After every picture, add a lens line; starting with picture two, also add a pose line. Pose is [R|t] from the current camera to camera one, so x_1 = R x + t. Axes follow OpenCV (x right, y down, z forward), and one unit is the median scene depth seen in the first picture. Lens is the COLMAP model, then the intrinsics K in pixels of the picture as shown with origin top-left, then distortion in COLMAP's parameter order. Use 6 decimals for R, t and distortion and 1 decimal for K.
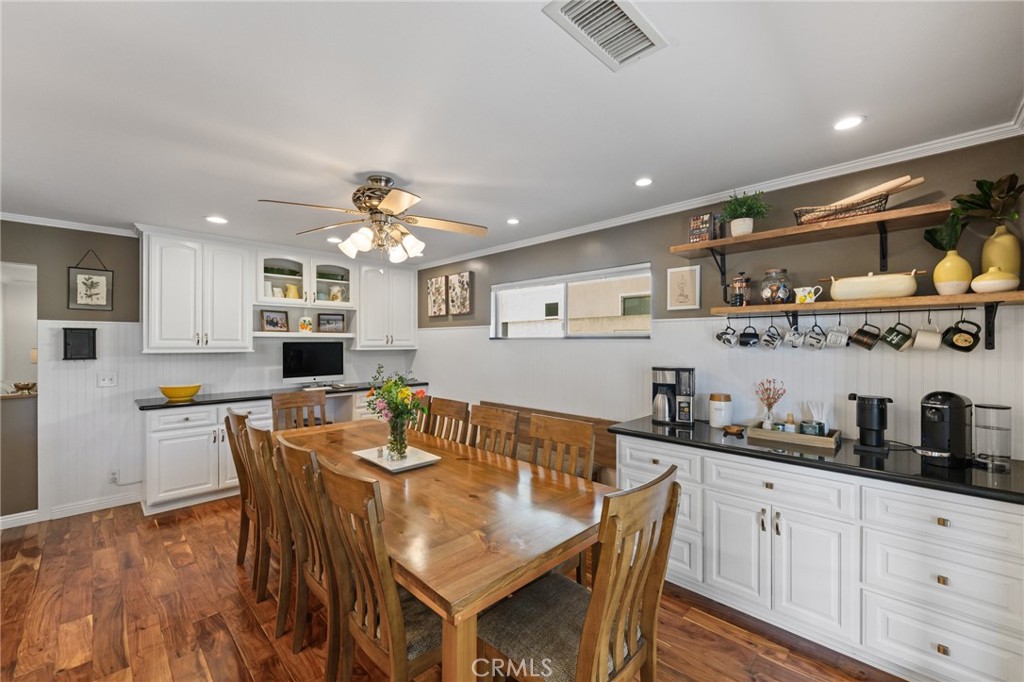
lens RADIAL K [[409.0, 0, 517.1], [0, 409.0, 342.6], [0, 0, 1]] dist [-0.008689, 0.000602]
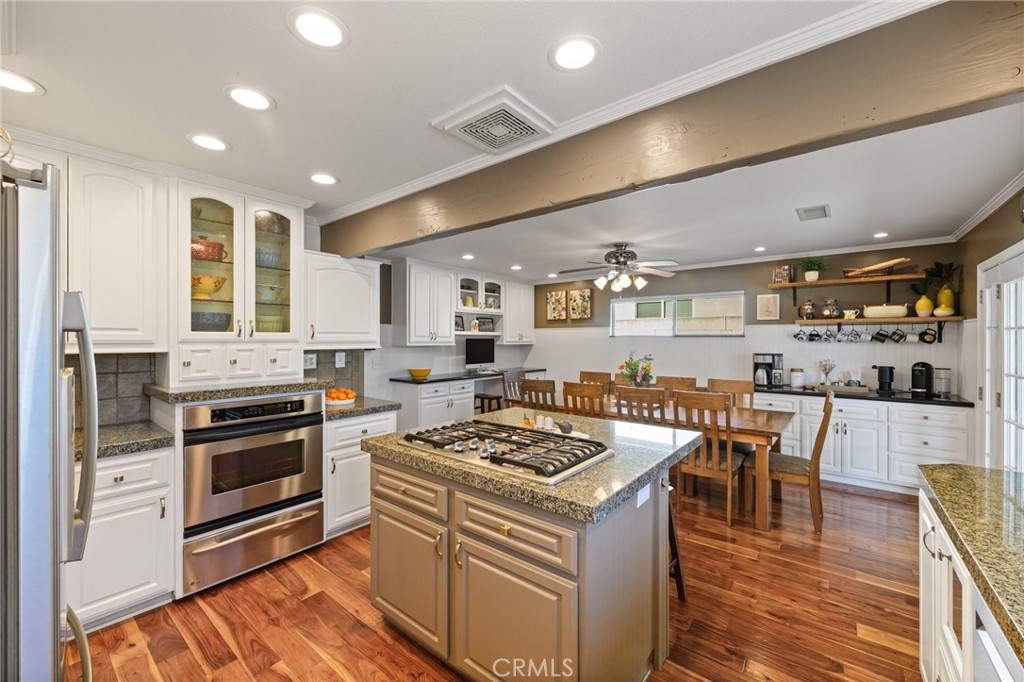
lens RADIAL K [[409.0, 0, 506.3], [0, 409.0, 339.2], [0, 0, 1]] dist [-0.008689, 0.000602]
pose [[0.995264, 0.002821, 0.097168, -0.958686], [-0.002560, 0.999993, -0.002806, 0.007880], [-0.097175, 0.002544, 0.995264, -0.657004]]
